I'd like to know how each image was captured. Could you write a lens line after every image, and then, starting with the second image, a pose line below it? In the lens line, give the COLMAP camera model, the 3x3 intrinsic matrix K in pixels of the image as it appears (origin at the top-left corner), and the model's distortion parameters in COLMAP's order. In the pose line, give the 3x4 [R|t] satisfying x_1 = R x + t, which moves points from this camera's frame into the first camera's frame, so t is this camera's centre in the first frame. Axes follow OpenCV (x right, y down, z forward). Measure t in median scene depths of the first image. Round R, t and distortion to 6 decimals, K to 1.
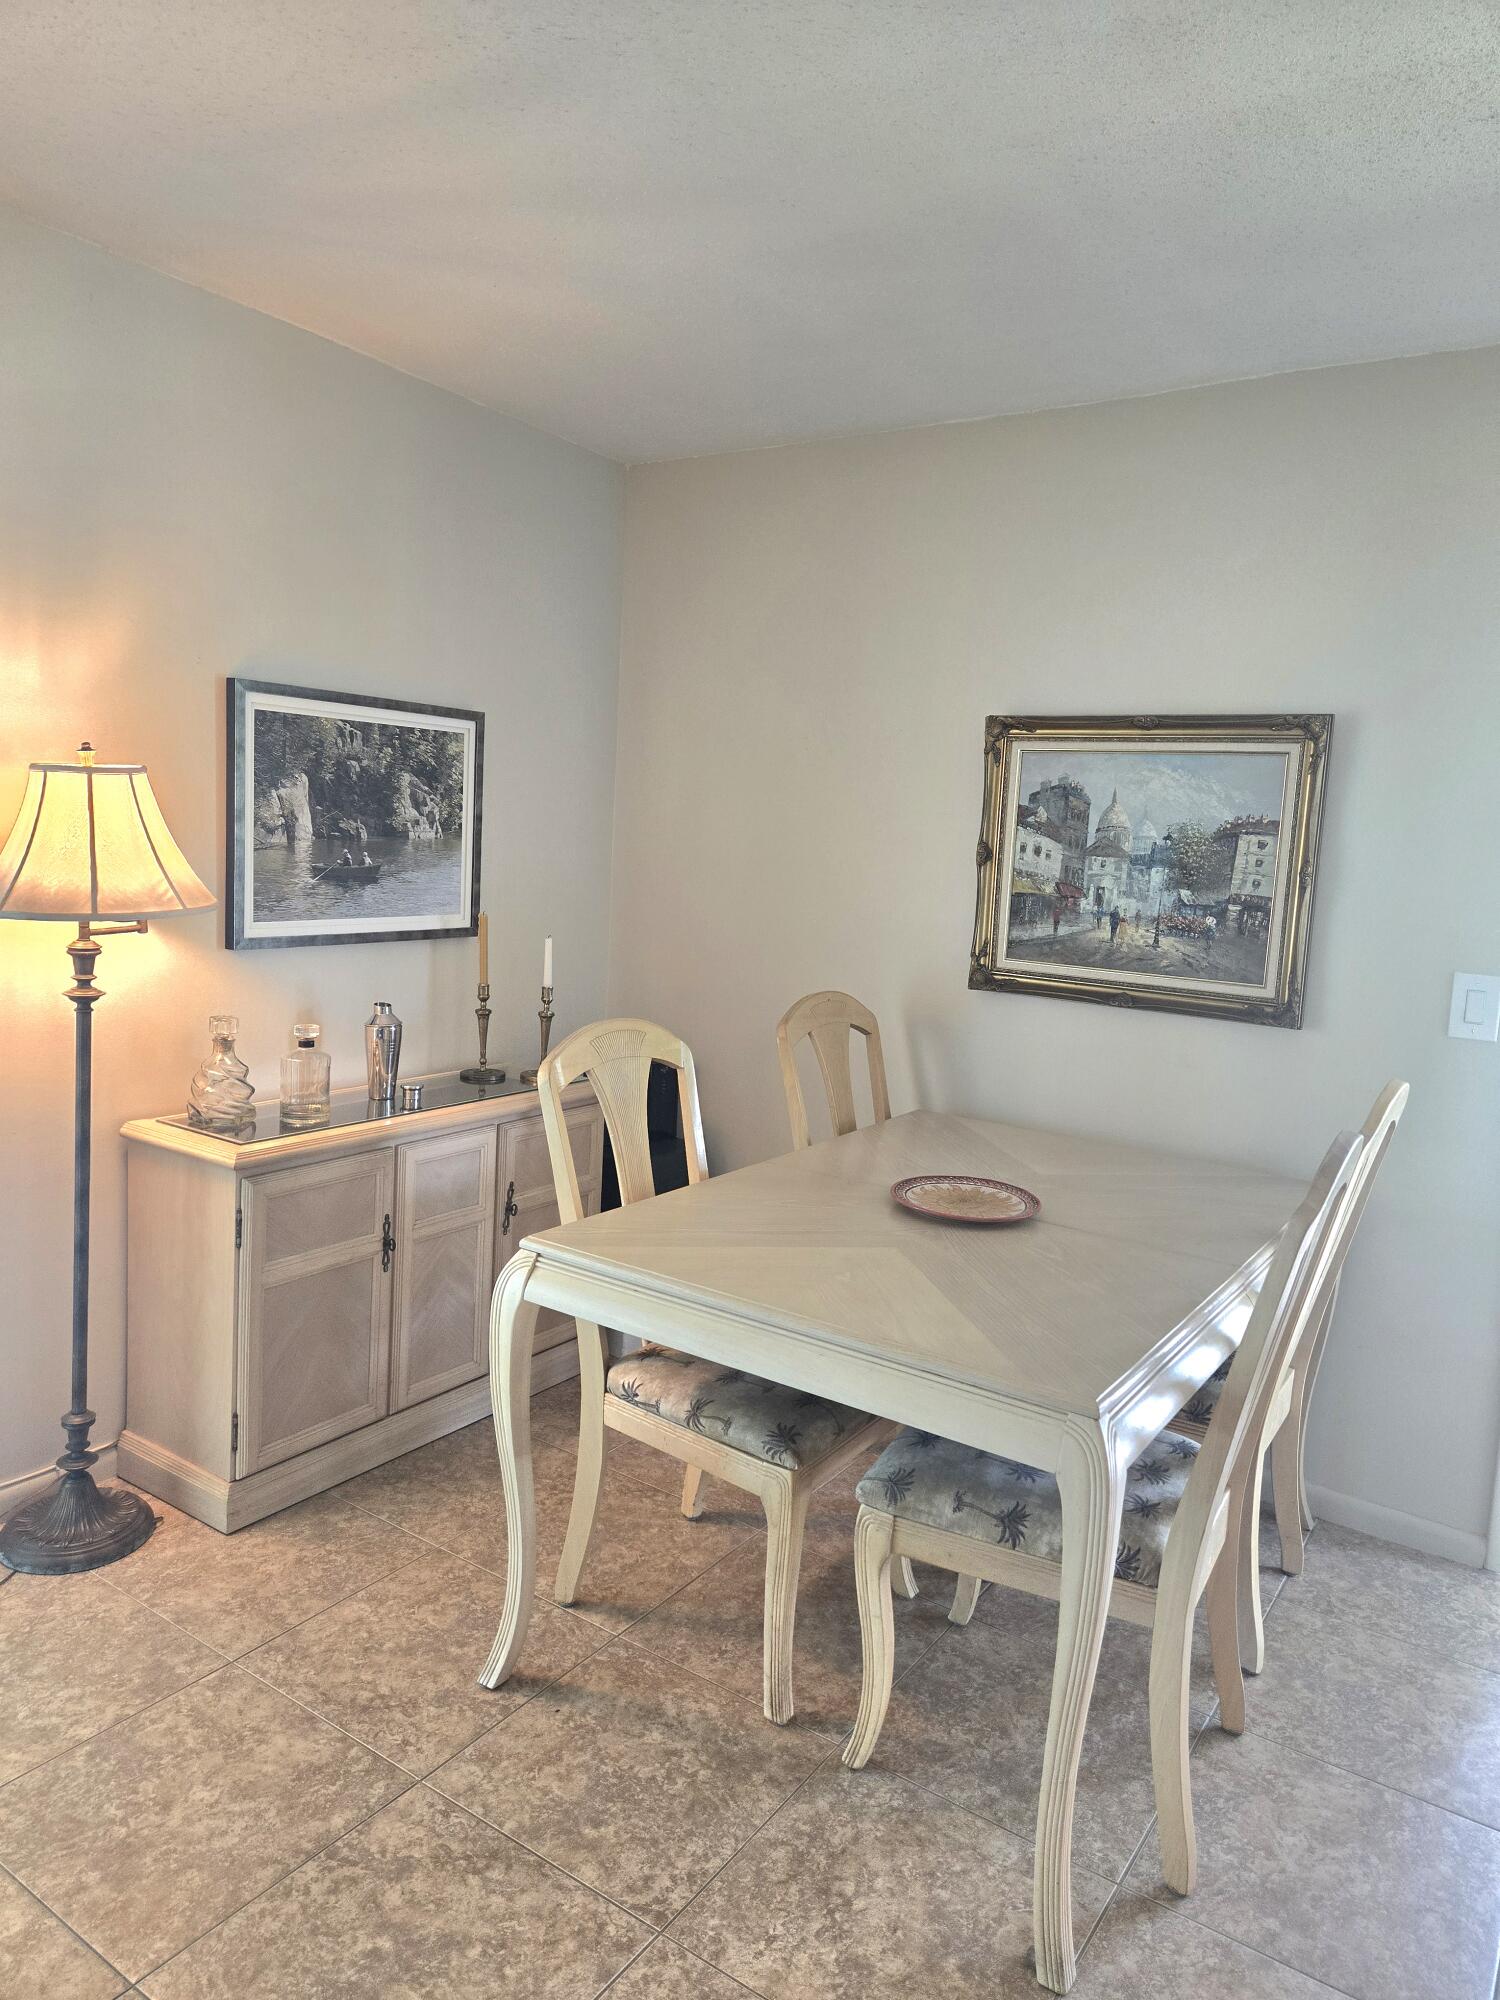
lens RADIAL K [[1354.9, 0, 750.0], [0, 1354.9, 1000.0], [0, 0, 1]] dist [0.072191, -0.067049]
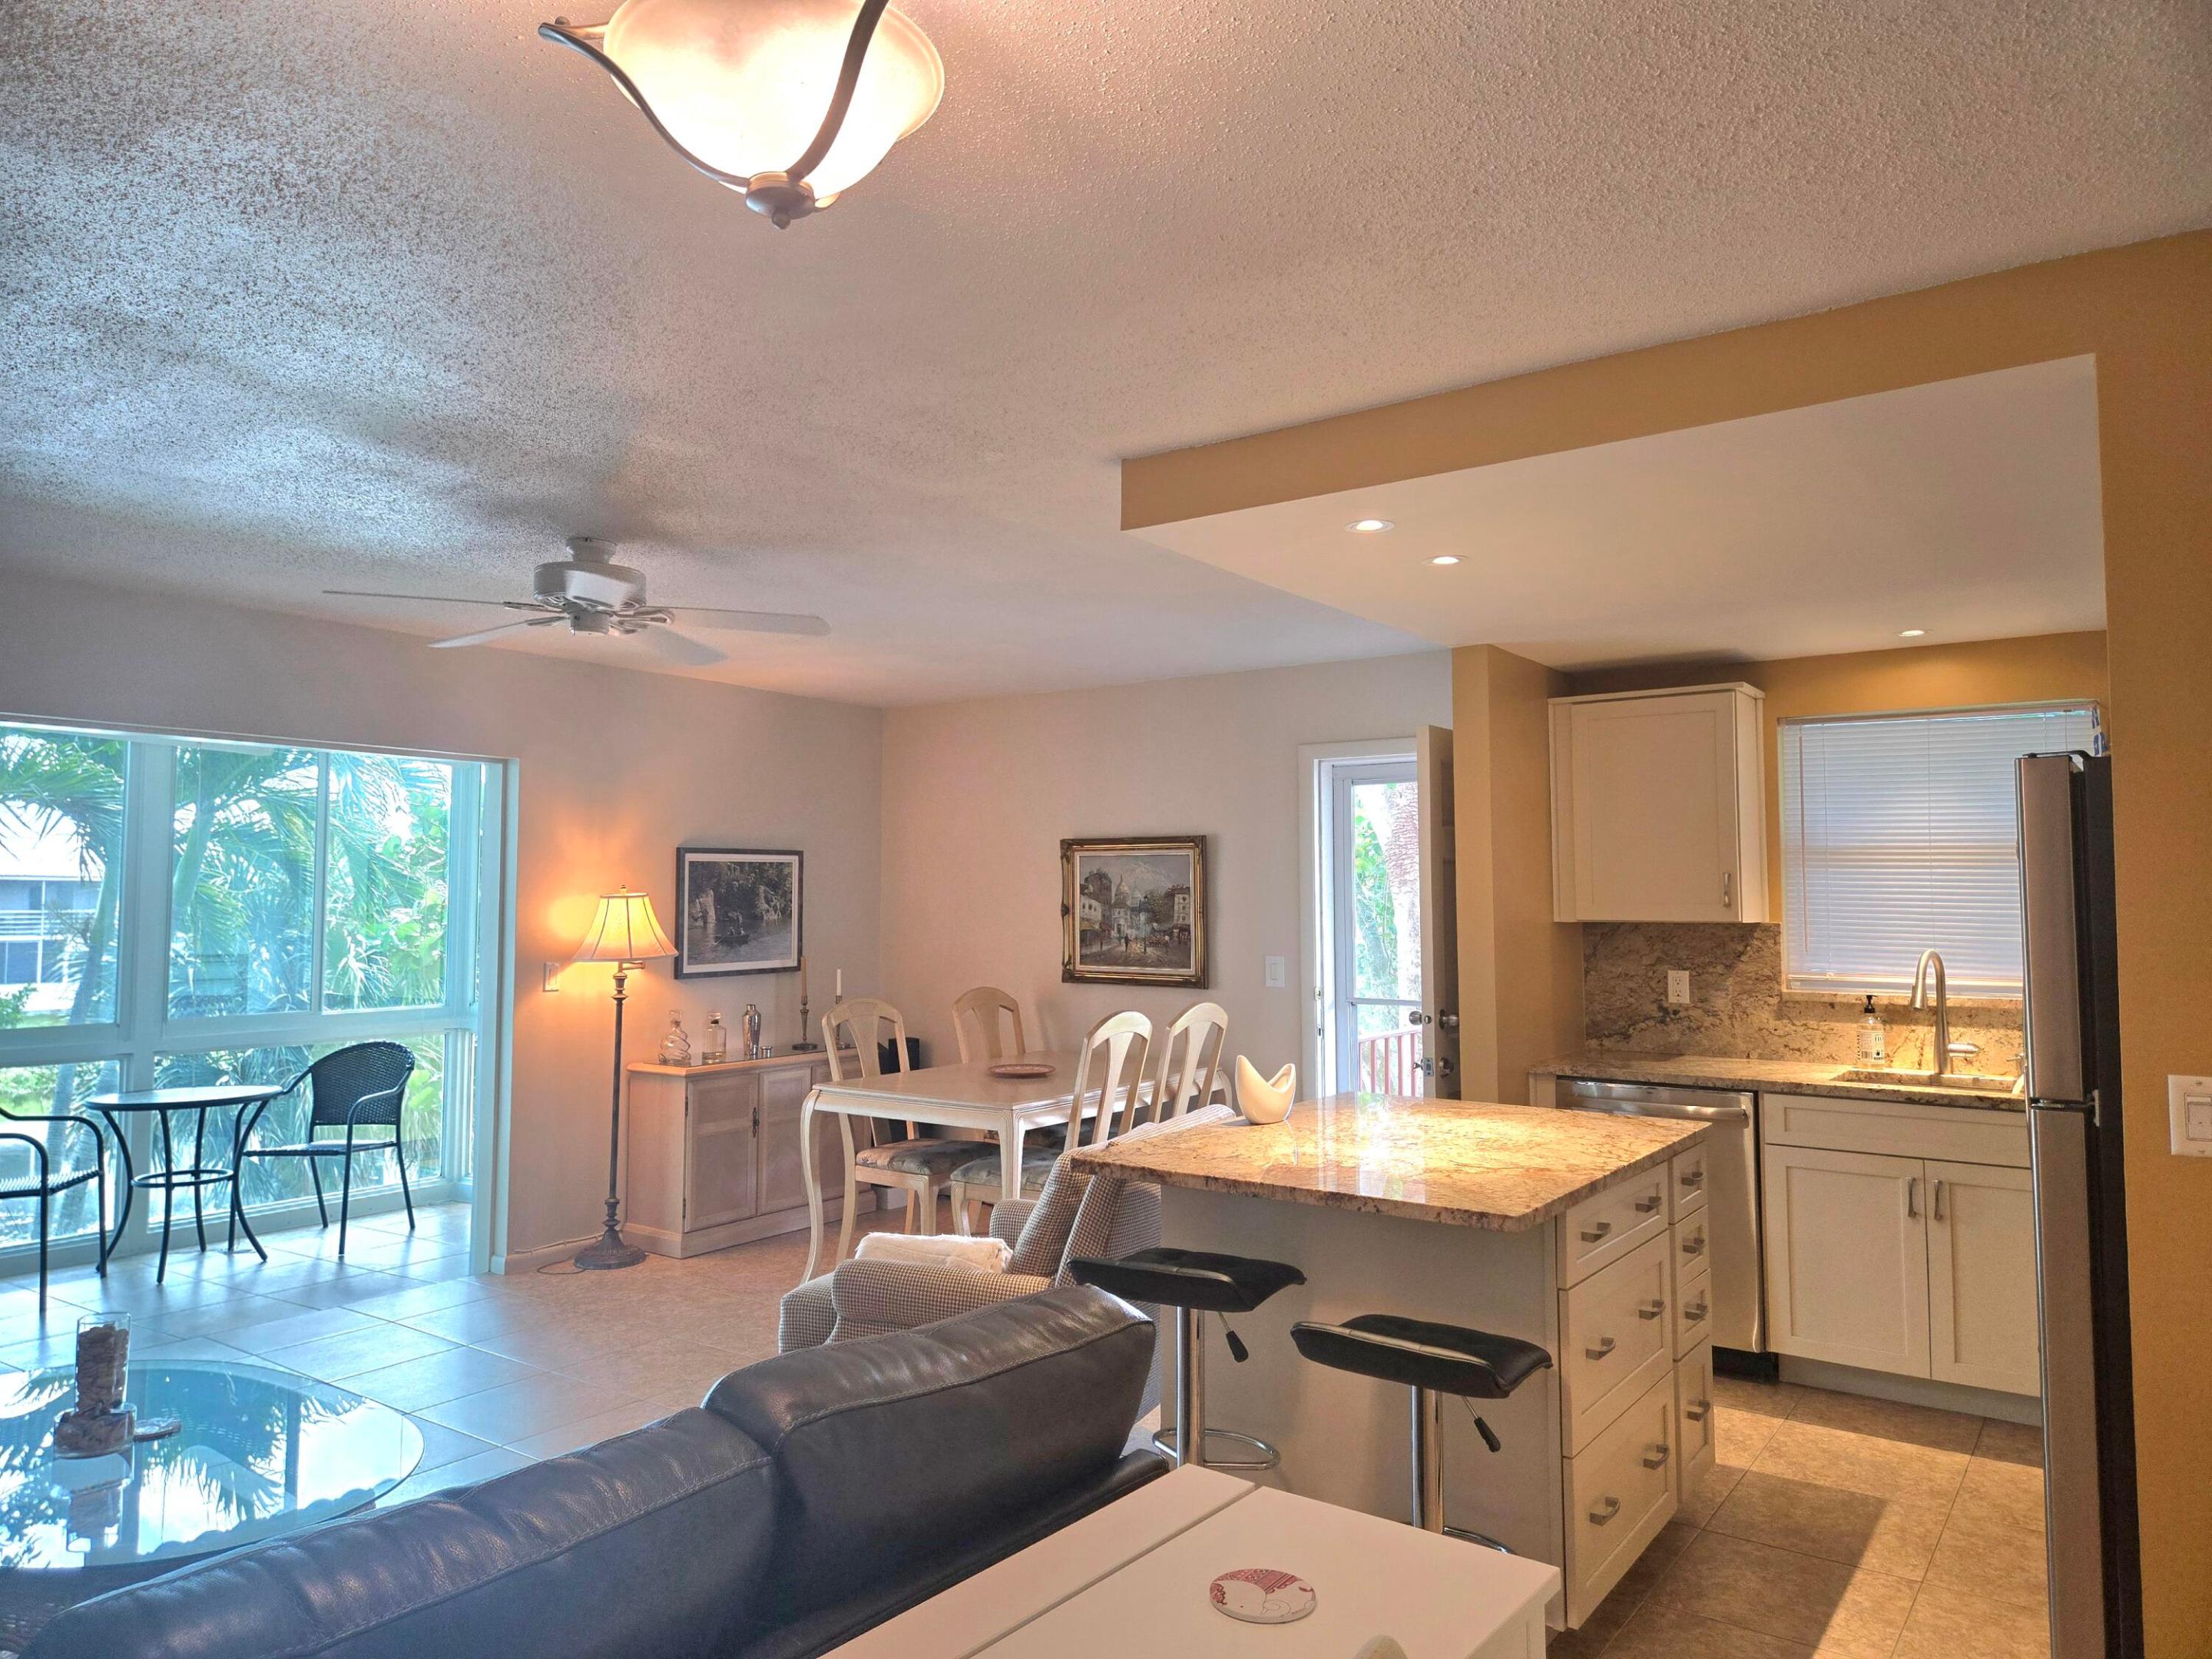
lens RADIAL K [[1498.5, 0, 1097.1], [0, 1498.5, 806.9], [0, 0, 1]] dist [0.072191, -0.067049]
pose [[0.998208, -0.056900, -0.018545, 0.280374], [0.052460, 0.981073, -0.186398, 0.152953], [0.028800, 0.185091, 0.982299, -1.154709]]
